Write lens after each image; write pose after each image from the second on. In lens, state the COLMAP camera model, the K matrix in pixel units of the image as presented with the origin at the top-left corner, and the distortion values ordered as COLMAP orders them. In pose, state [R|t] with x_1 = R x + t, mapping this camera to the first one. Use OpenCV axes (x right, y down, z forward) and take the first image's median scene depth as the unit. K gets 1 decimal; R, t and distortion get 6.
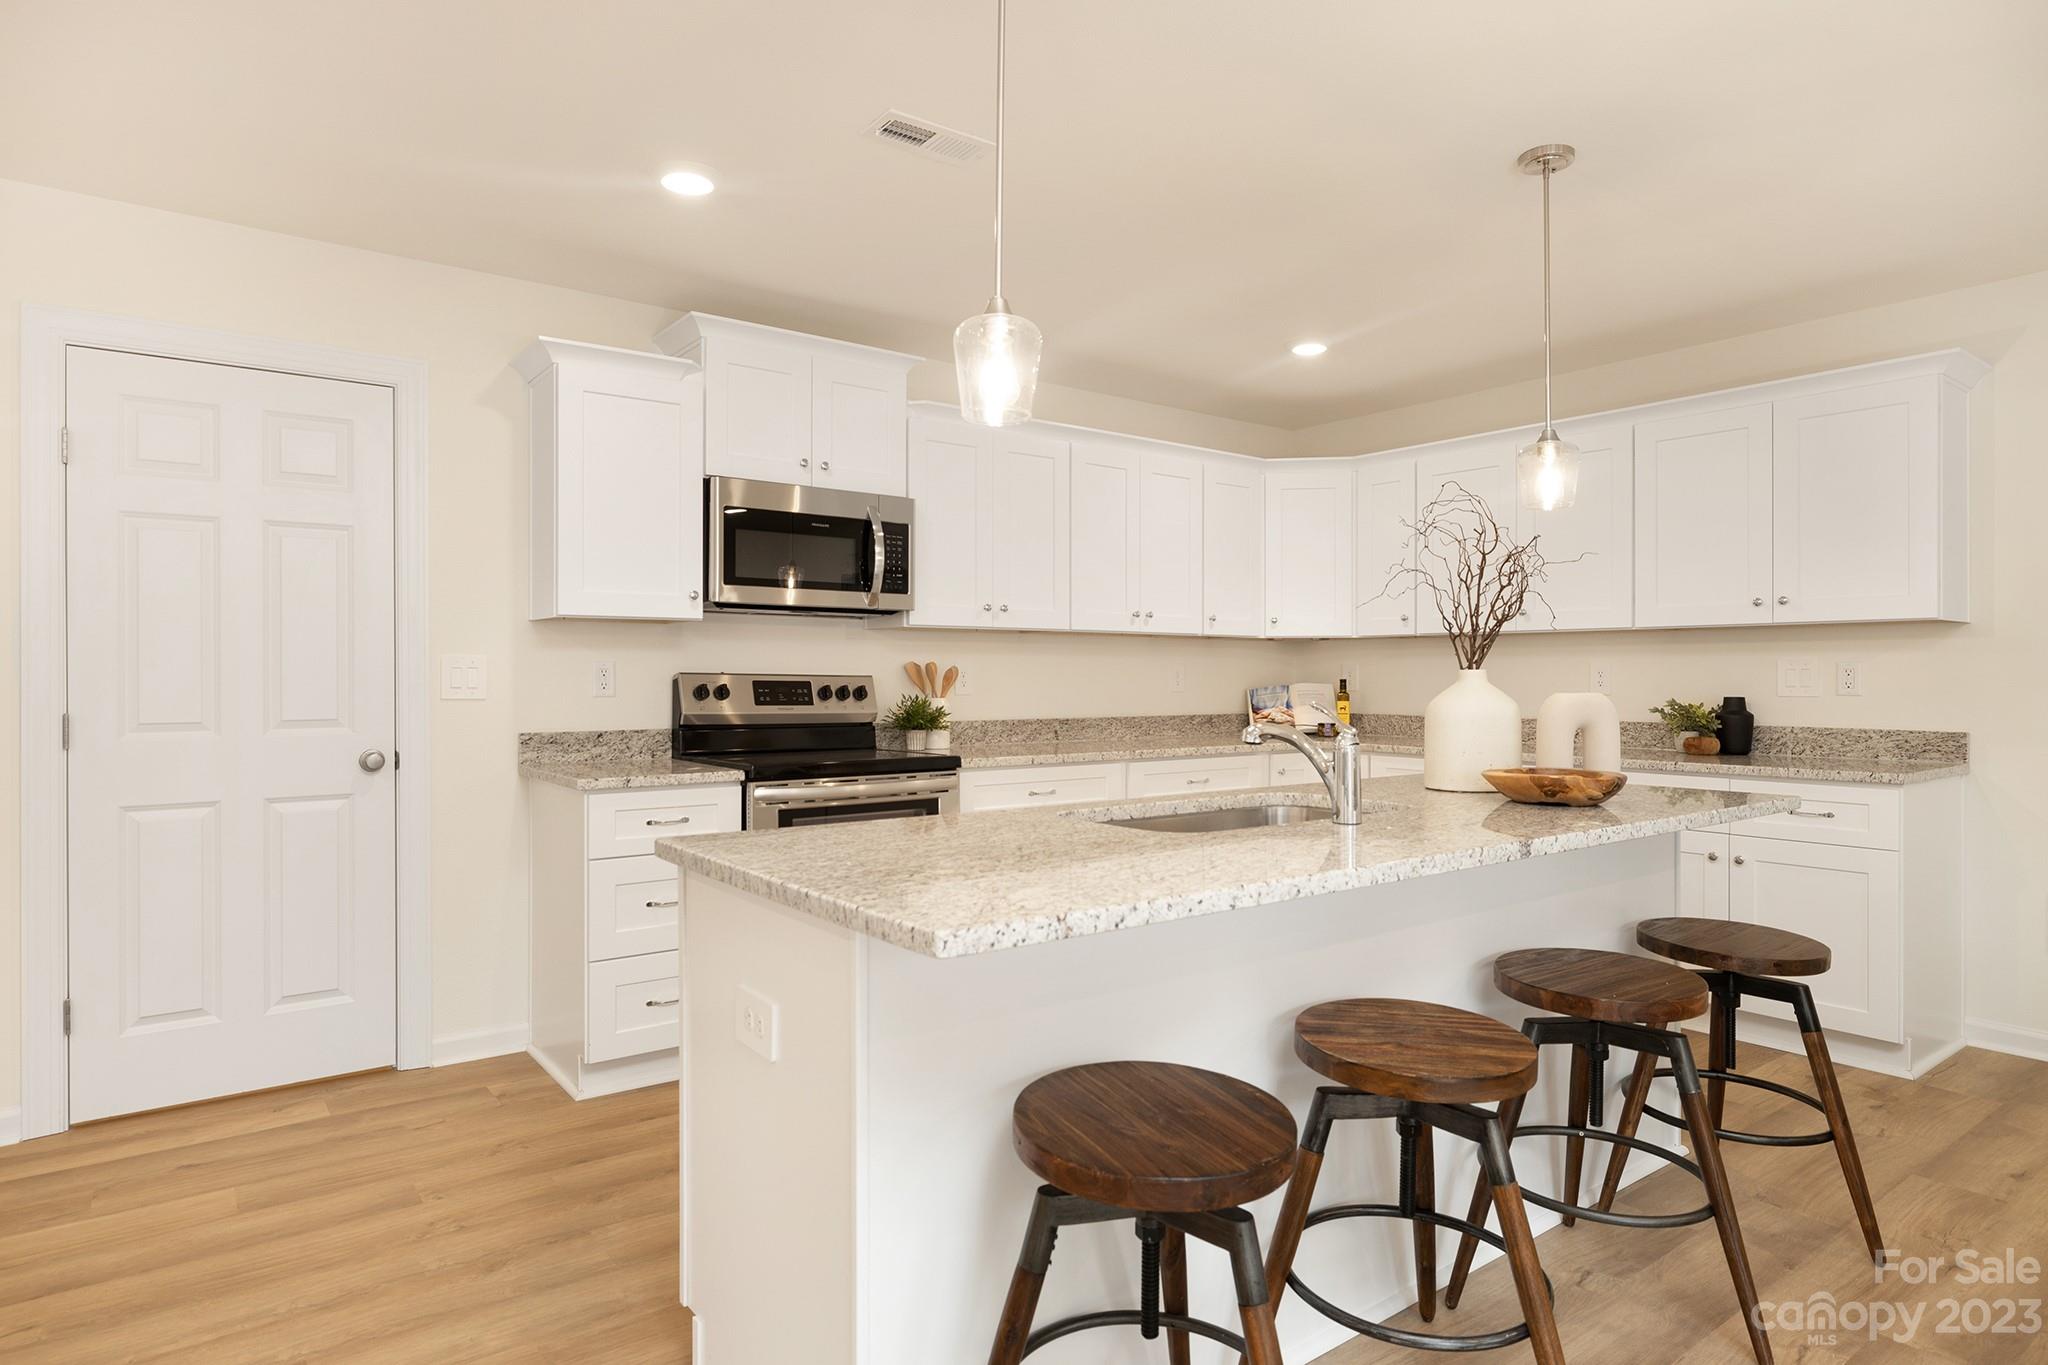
lens RADIAL K [[1215.3, 0, 1024.5], [0, 1215.3, 687.8], [0, 0, 1]] dist [-0.000503, -0.000353]
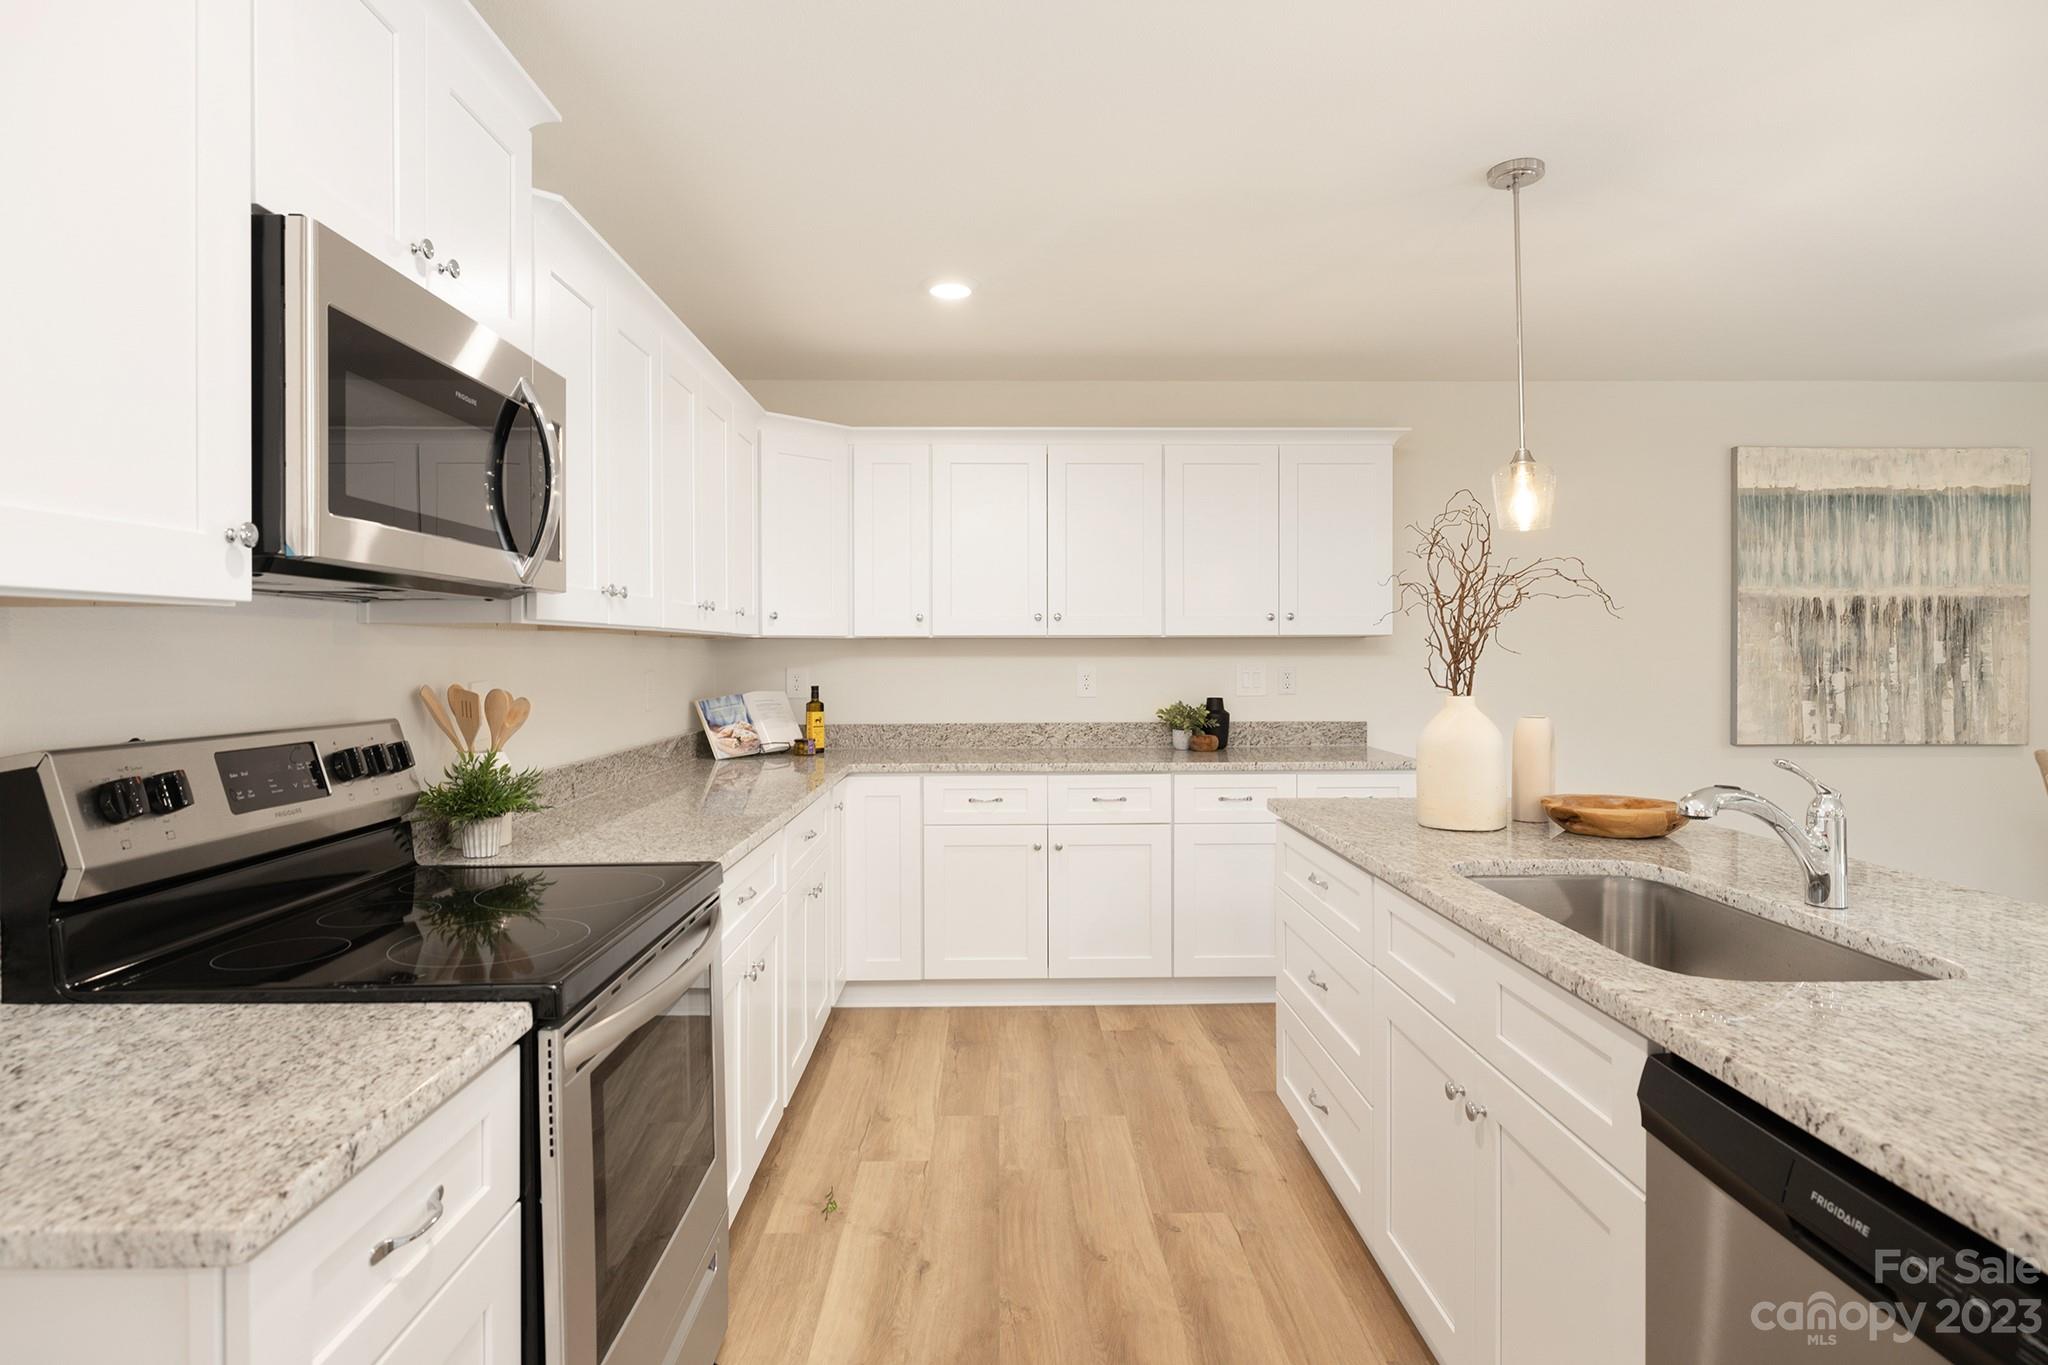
lens RADIAL K [[1093.7, 0, 1025.6], [0, 1093.7, 662.3], [0, 0, 1]] dist [-0.005886, 0.000519]
pose [[0.570052, -0.011480, 0.821528, -0.360198], [0.009952, 0.999925, 0.007067, -0.035162], [-0.821548, 0.004147, 0.570124, 0.566777]]
